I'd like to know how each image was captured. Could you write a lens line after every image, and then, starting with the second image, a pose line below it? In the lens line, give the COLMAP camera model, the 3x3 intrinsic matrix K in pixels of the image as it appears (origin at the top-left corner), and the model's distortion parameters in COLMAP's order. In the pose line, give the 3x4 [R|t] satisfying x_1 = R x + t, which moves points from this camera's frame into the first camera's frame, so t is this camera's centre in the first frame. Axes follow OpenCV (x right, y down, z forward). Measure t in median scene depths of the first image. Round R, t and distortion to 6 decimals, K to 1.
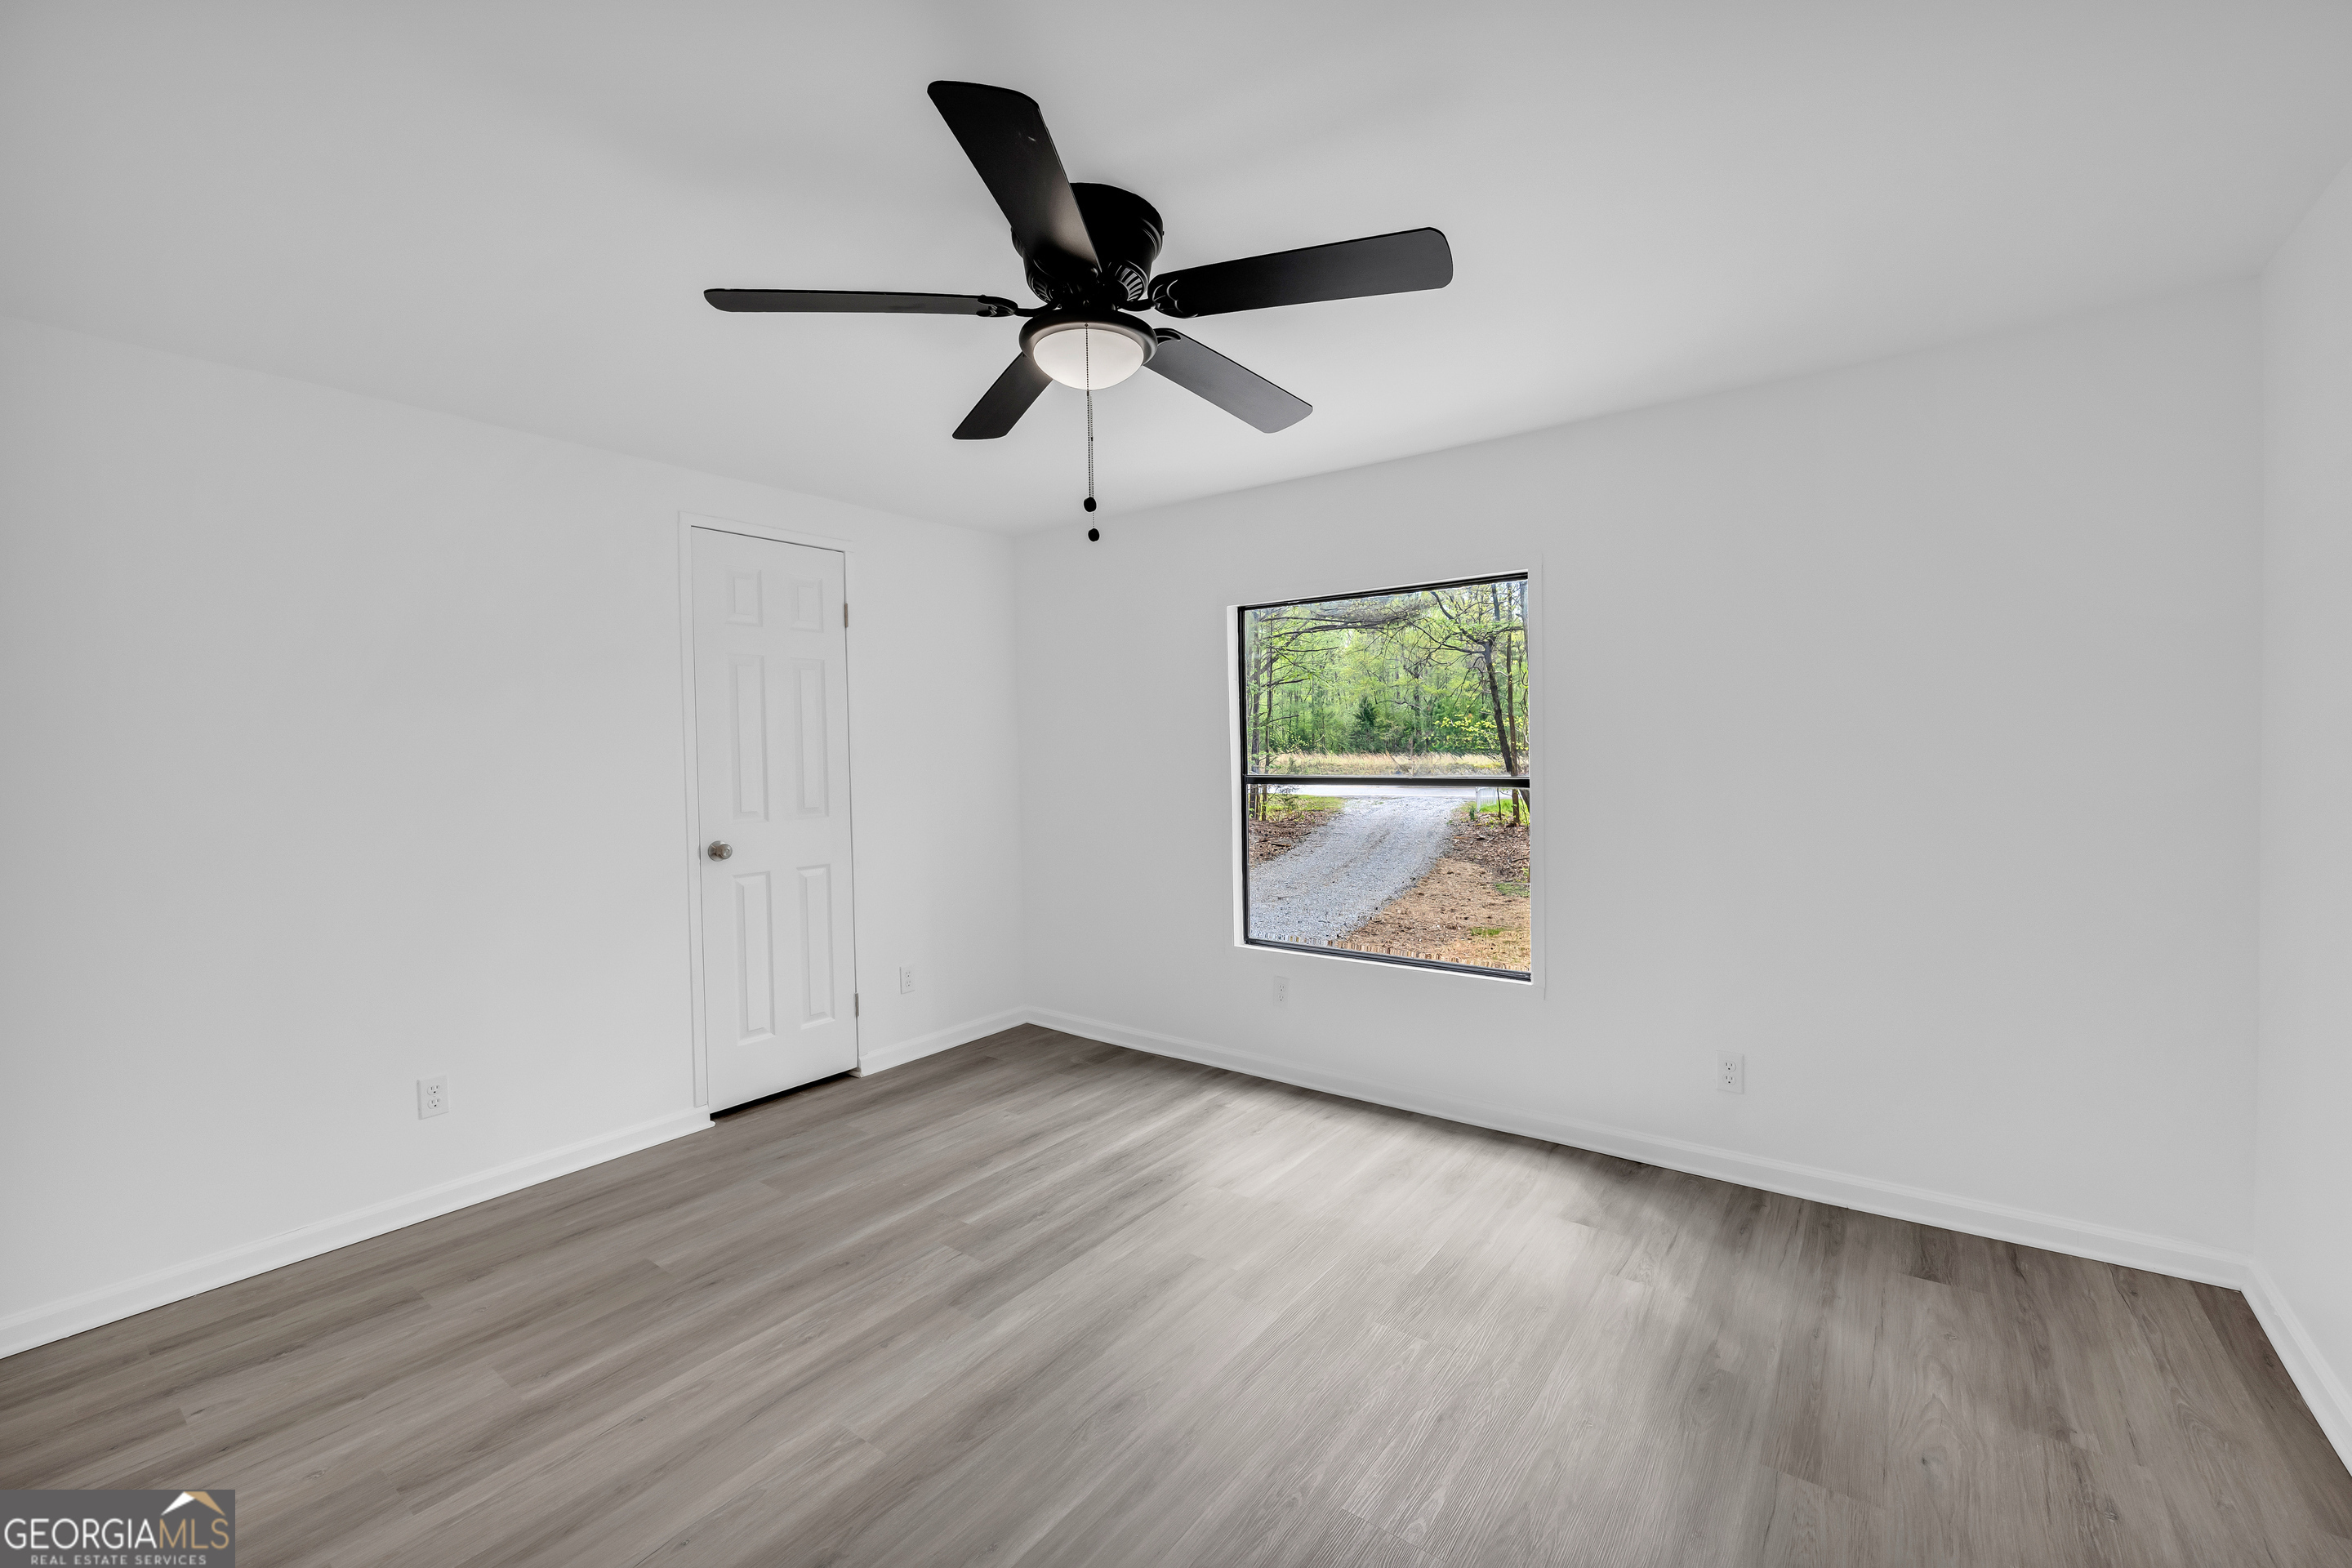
lens RADIAL K [[956.1, 0, 1168.4], [0, 956.1, 773.1], [0, 0, 1]] dist [-0.002912, -0.000259]
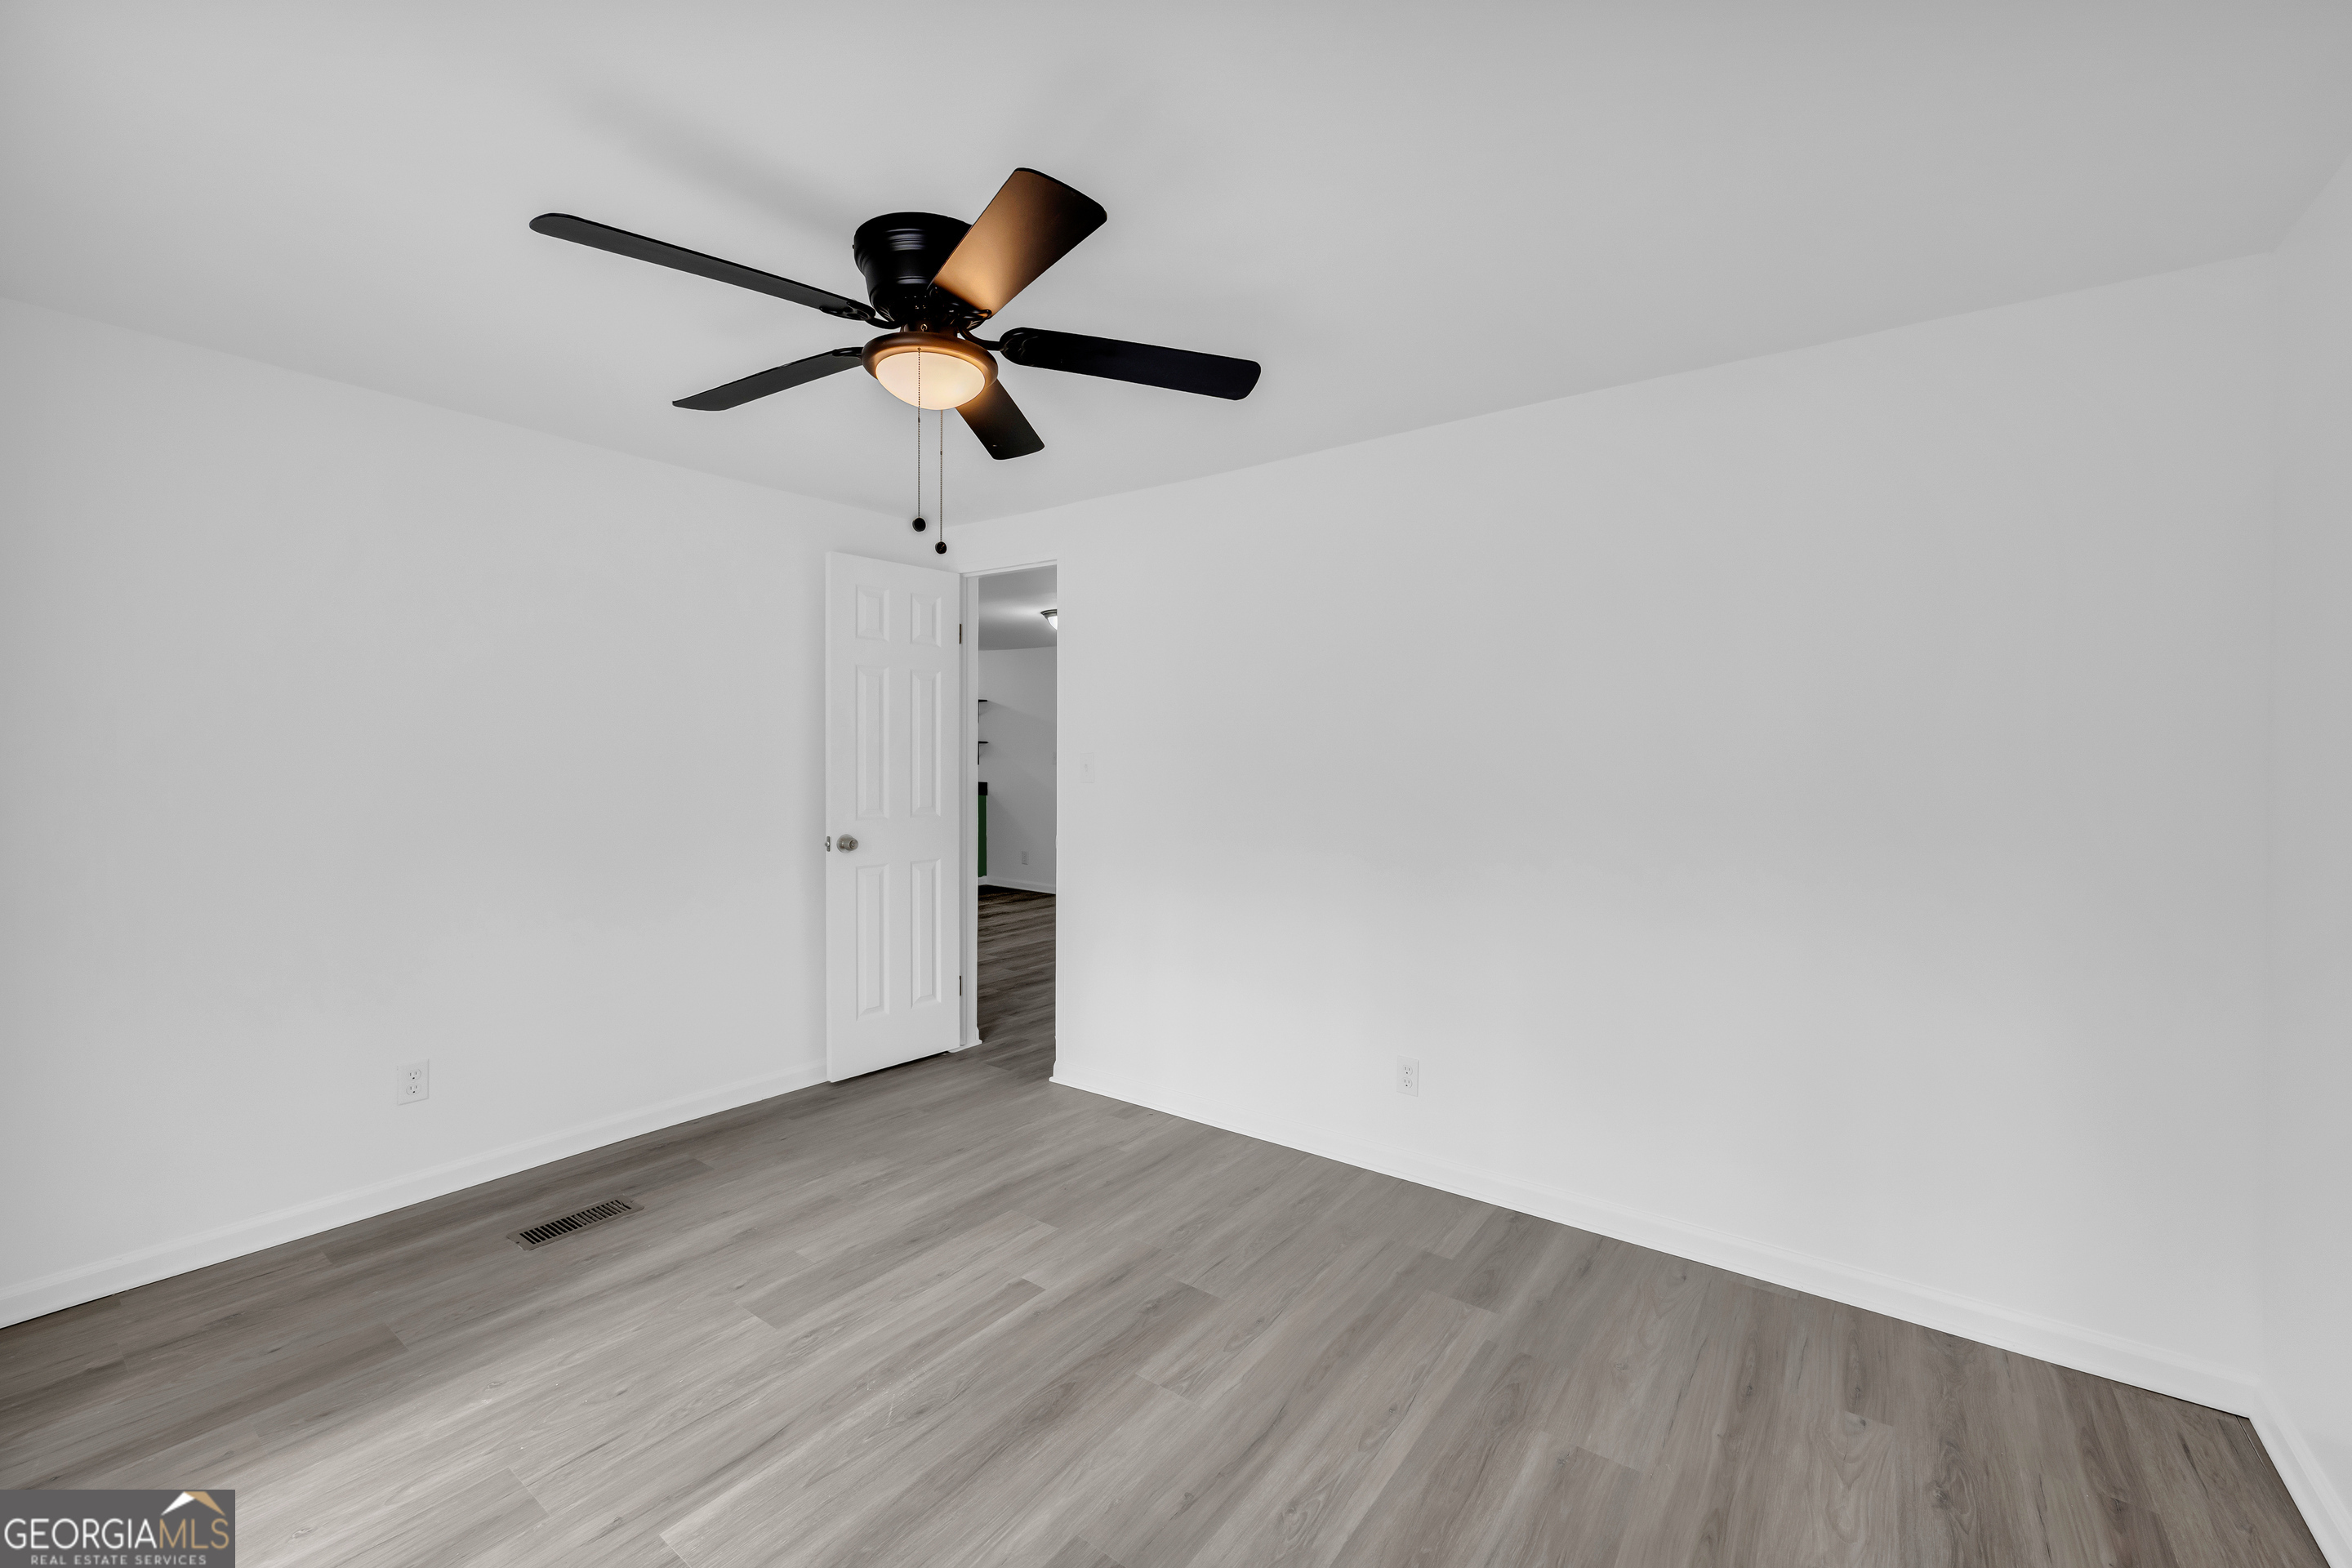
lens RADIAL K [[956.1, 0, 1168.4], [0, 956.1, 773.1], [0, 0, 1]] dist [-0.002912, -0.000259]
pose [[-0.999867, 0.015037, -0.006353, -0.312077], [0.014701, 0.998637, 0.050086, -0.053076], [0.007097, 0.049986, -0.998725, 1.943184]]
